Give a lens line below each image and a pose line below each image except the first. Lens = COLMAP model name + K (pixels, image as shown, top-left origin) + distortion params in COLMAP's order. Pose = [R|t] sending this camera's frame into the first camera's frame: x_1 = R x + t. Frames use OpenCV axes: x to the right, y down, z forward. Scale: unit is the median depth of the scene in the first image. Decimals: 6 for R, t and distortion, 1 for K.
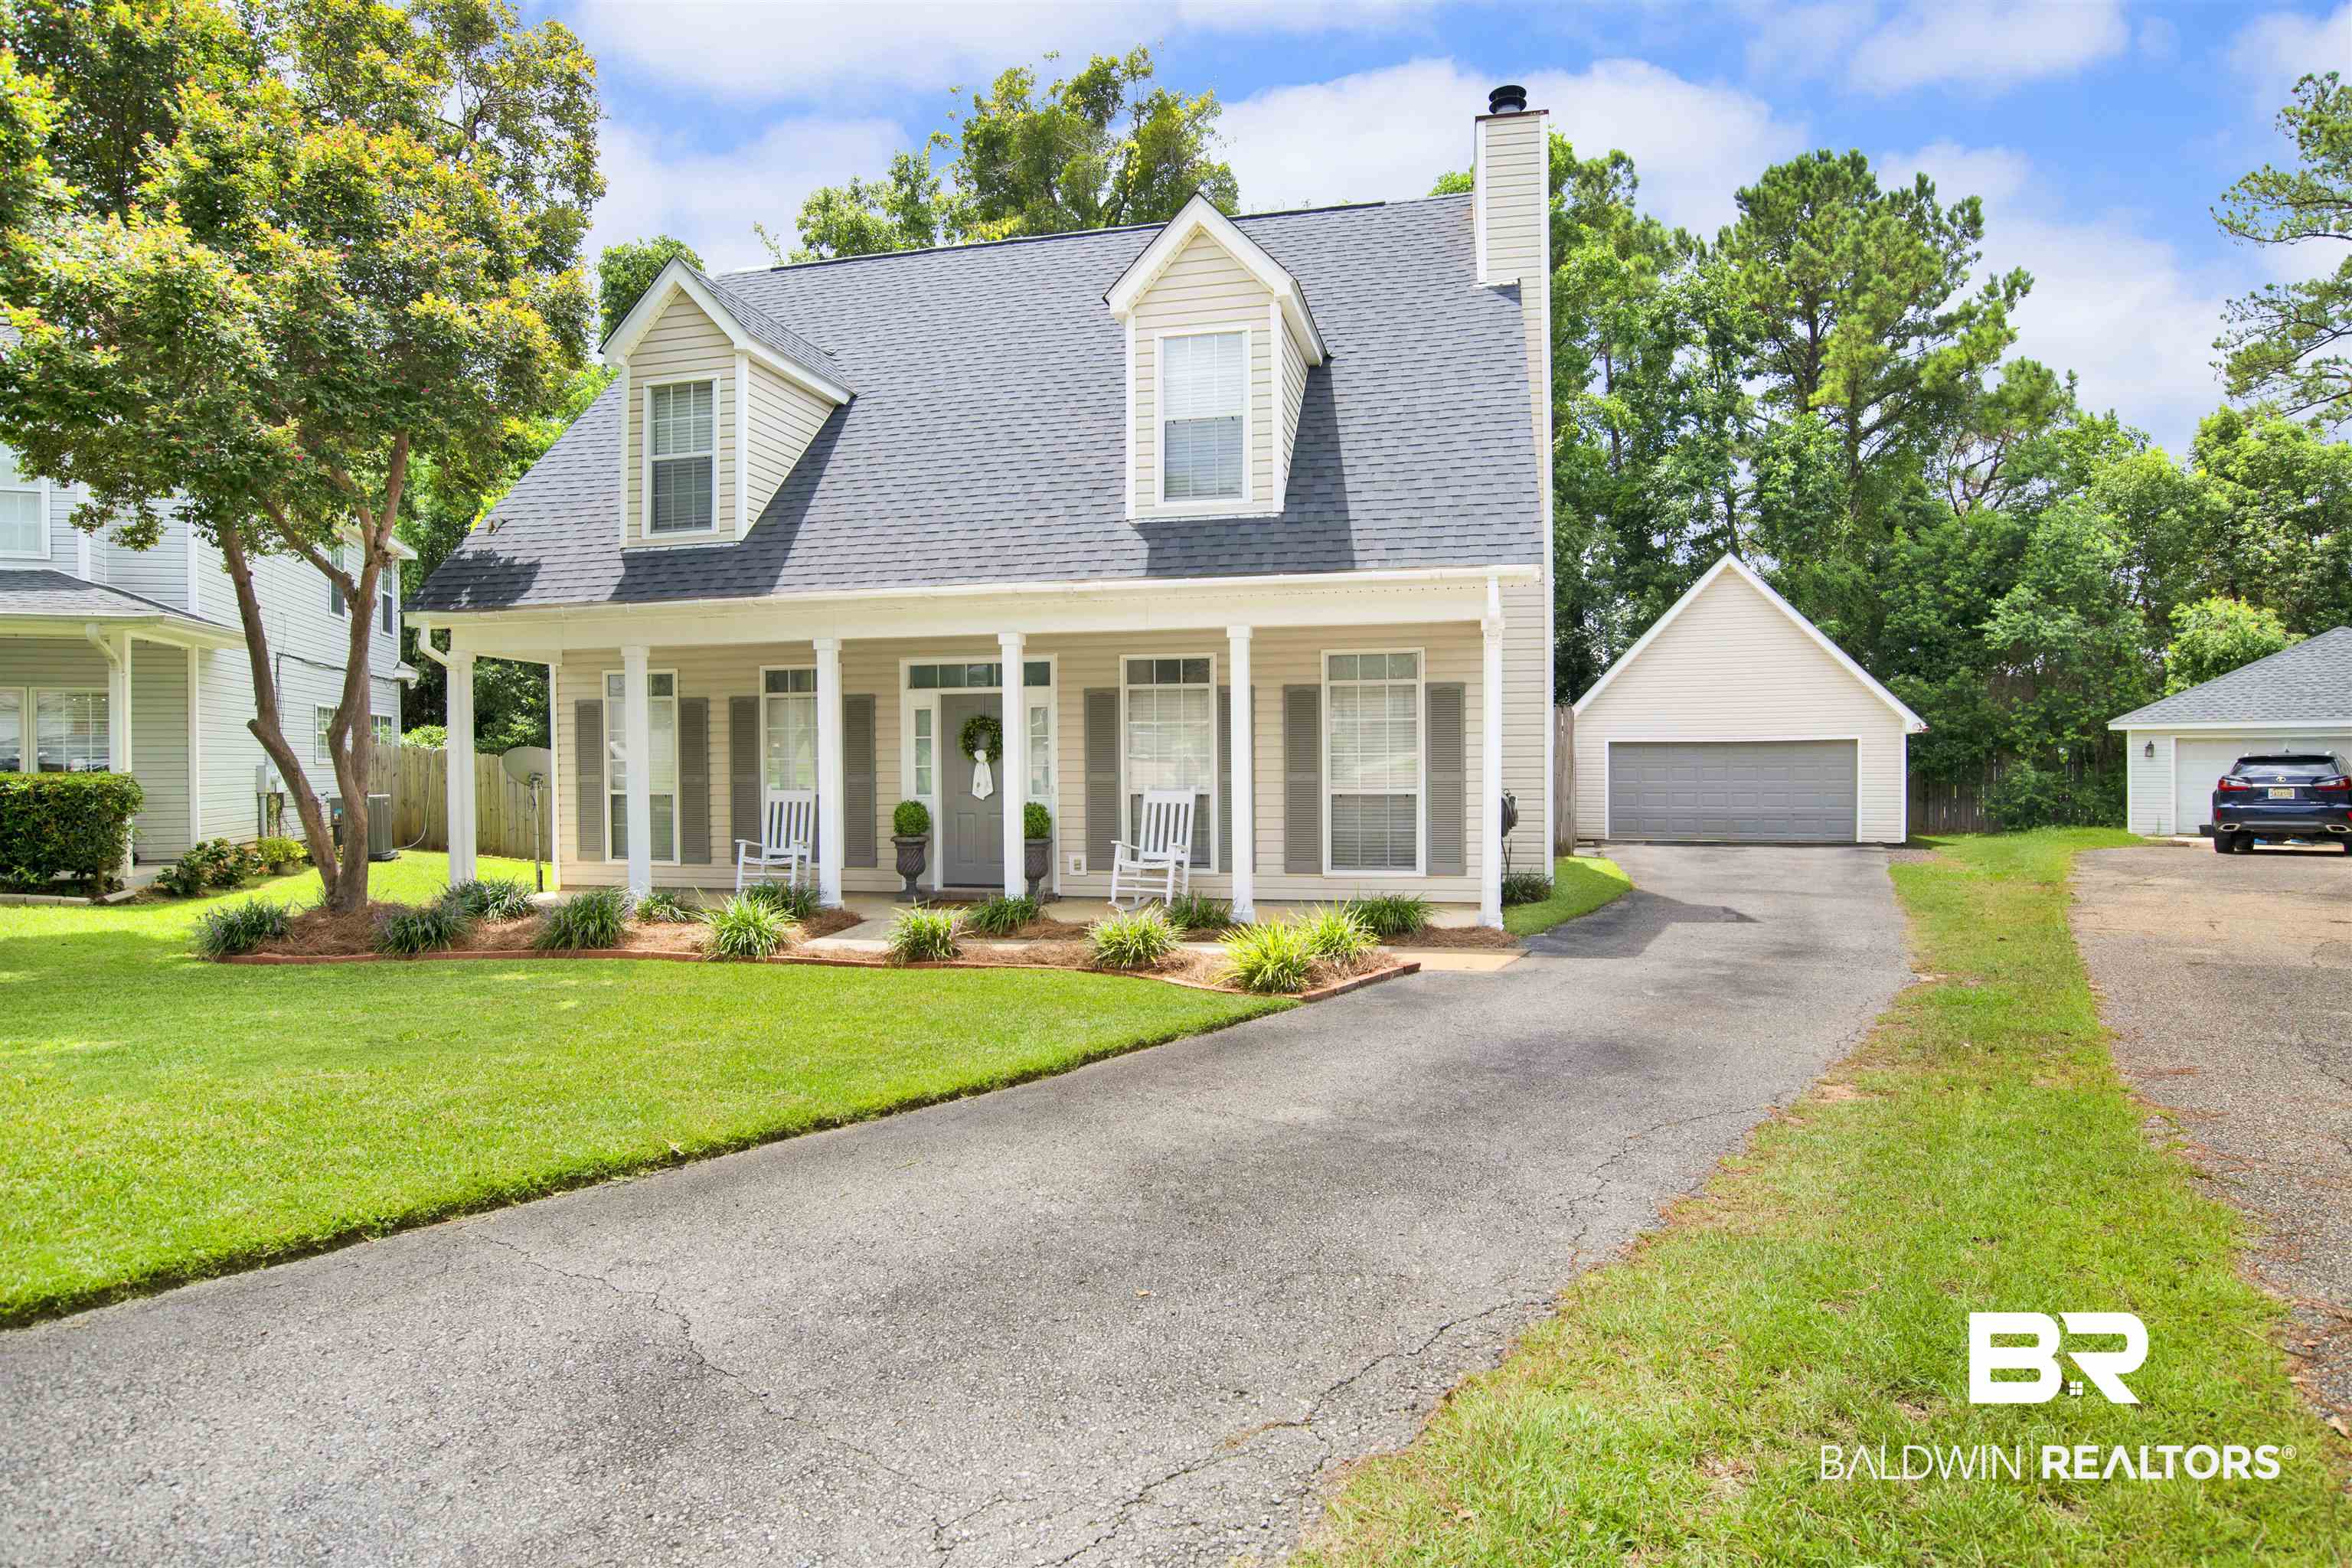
lens RADIAL K [[1246.5, 0, 1196.3], [0, 1246.5, 769.7], [0, 0, 1]] dist [-0.057445, 0.019062]
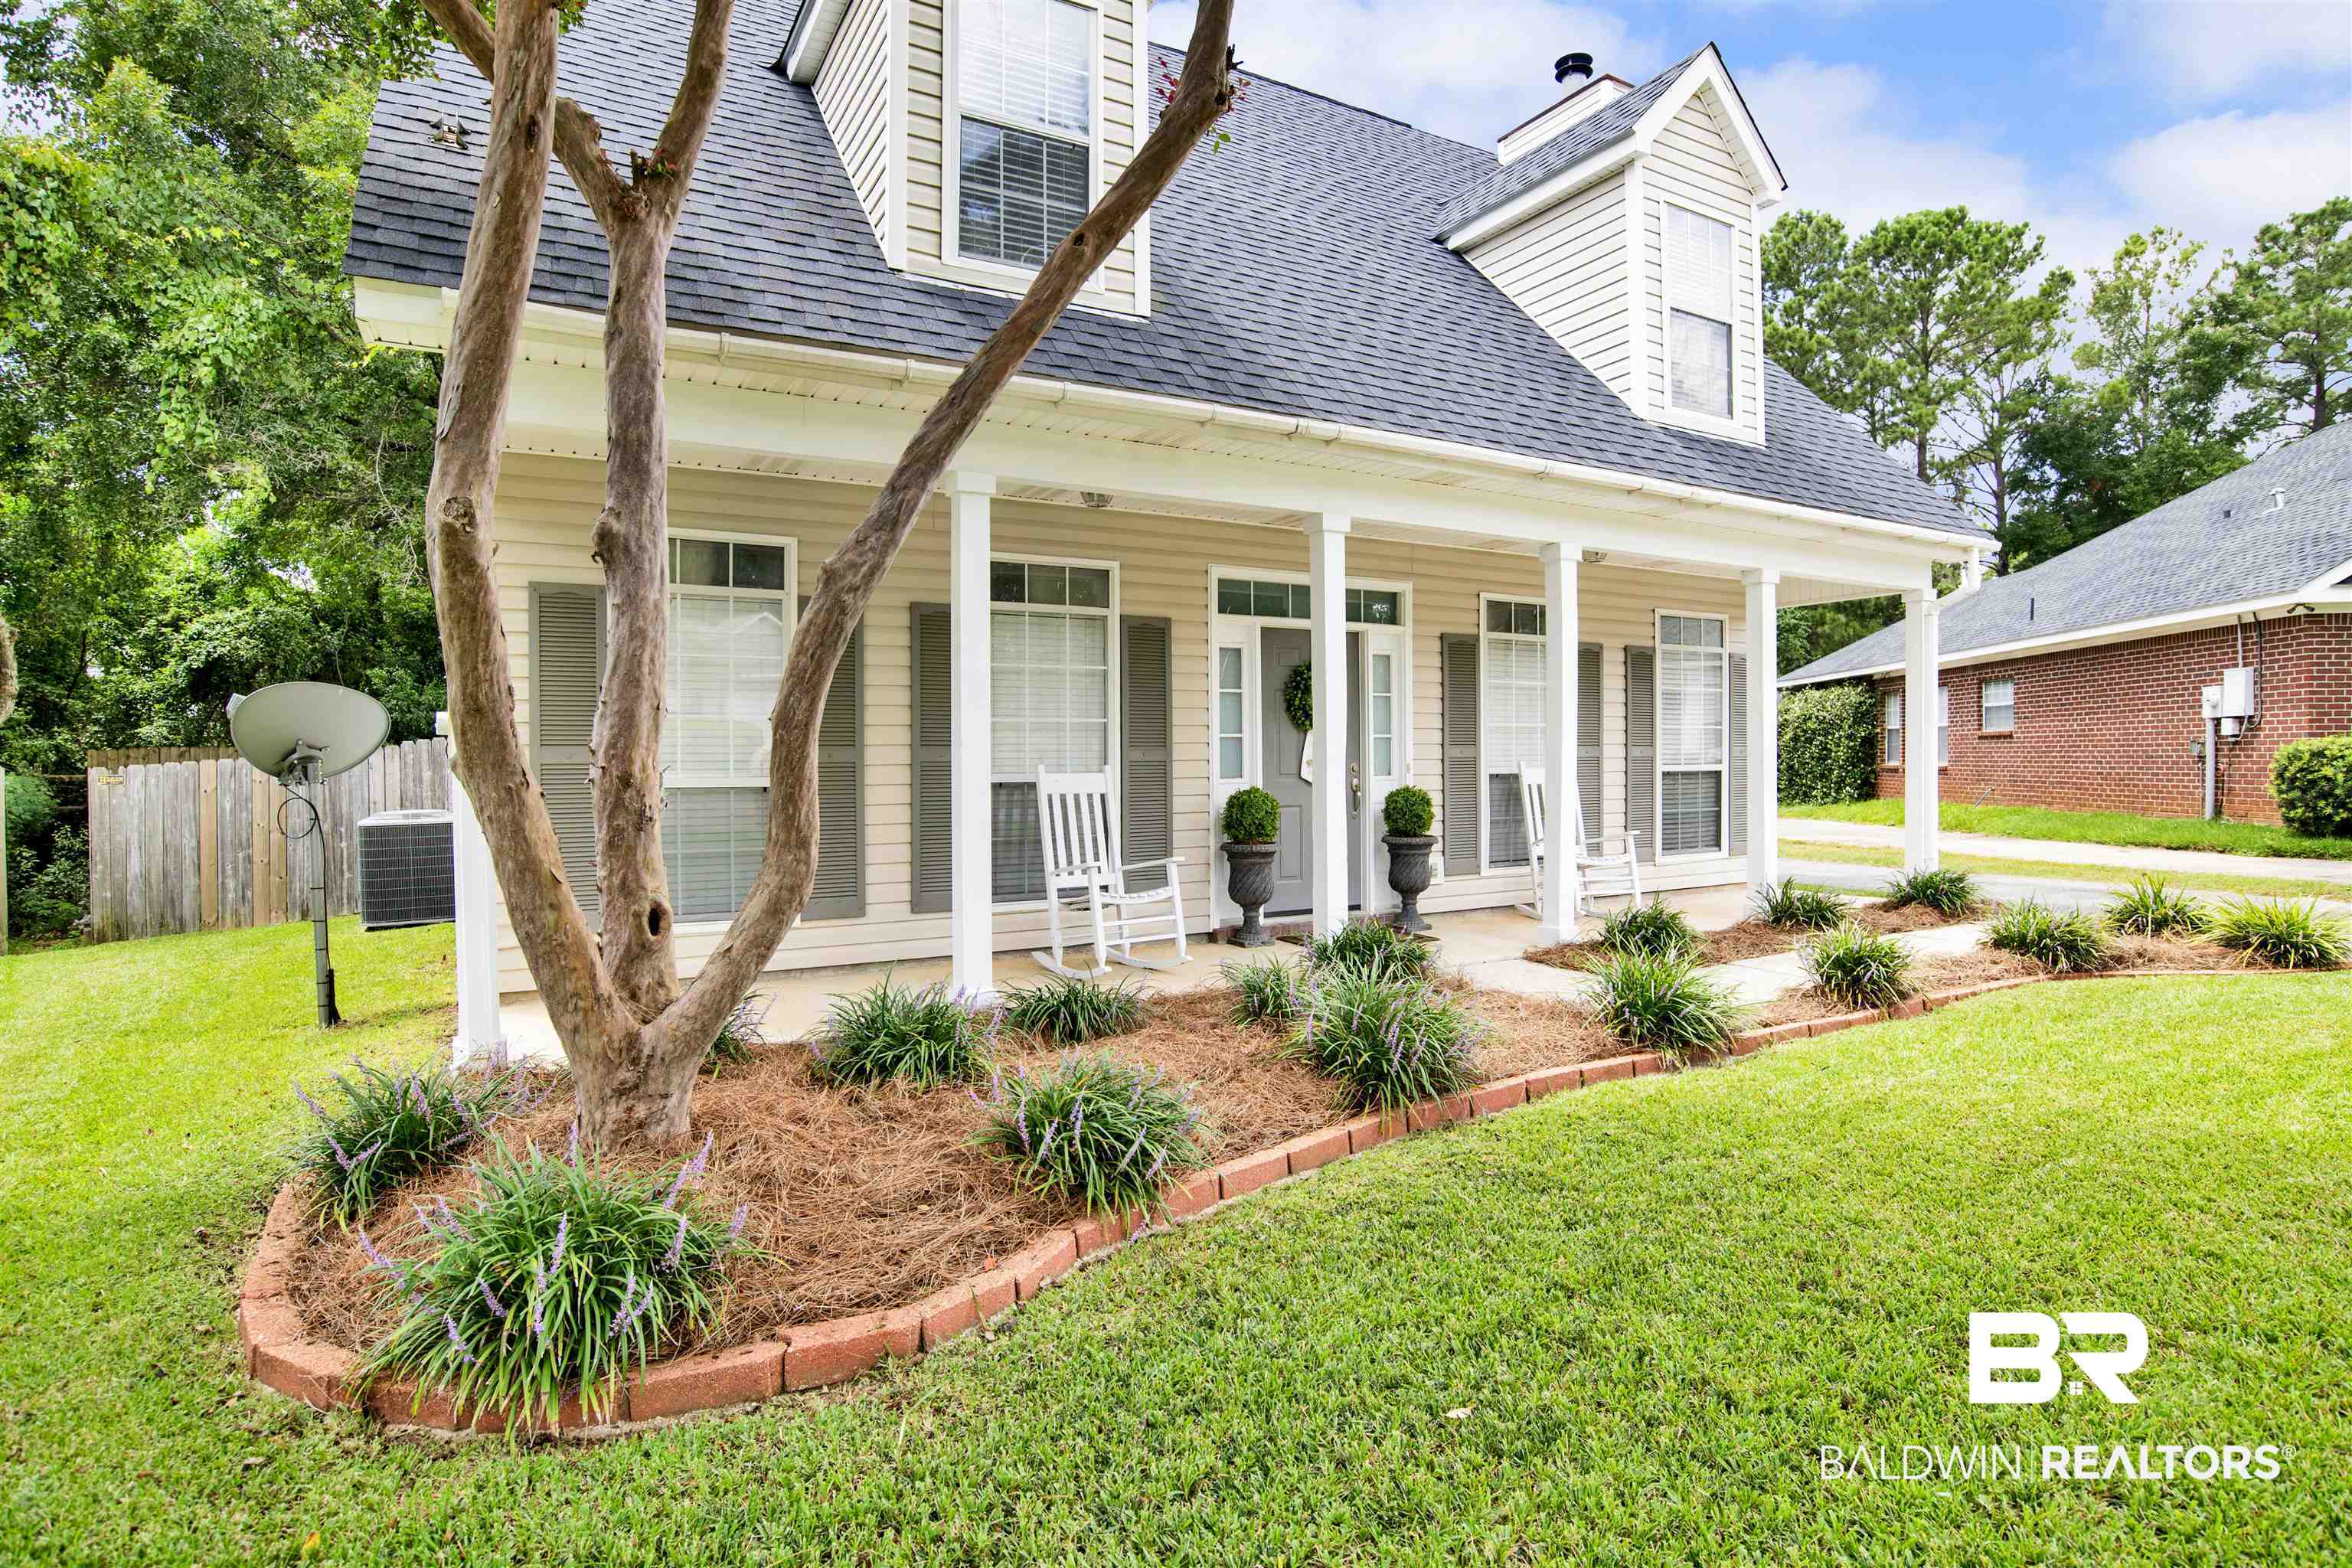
lens RADIAL K [[1246.5, 0, 1185.9], [0, 1246.5, 773.1], [0, 0, 1]] dist [-0.057445, 0.019062]
pose [[0.736752, -0.004833, 0.676145, -0.679760], [0.004808, 0.999987, 0.001909, 0.015772], [-0.676145, 0.001844, 0.736766, 0.537736]]
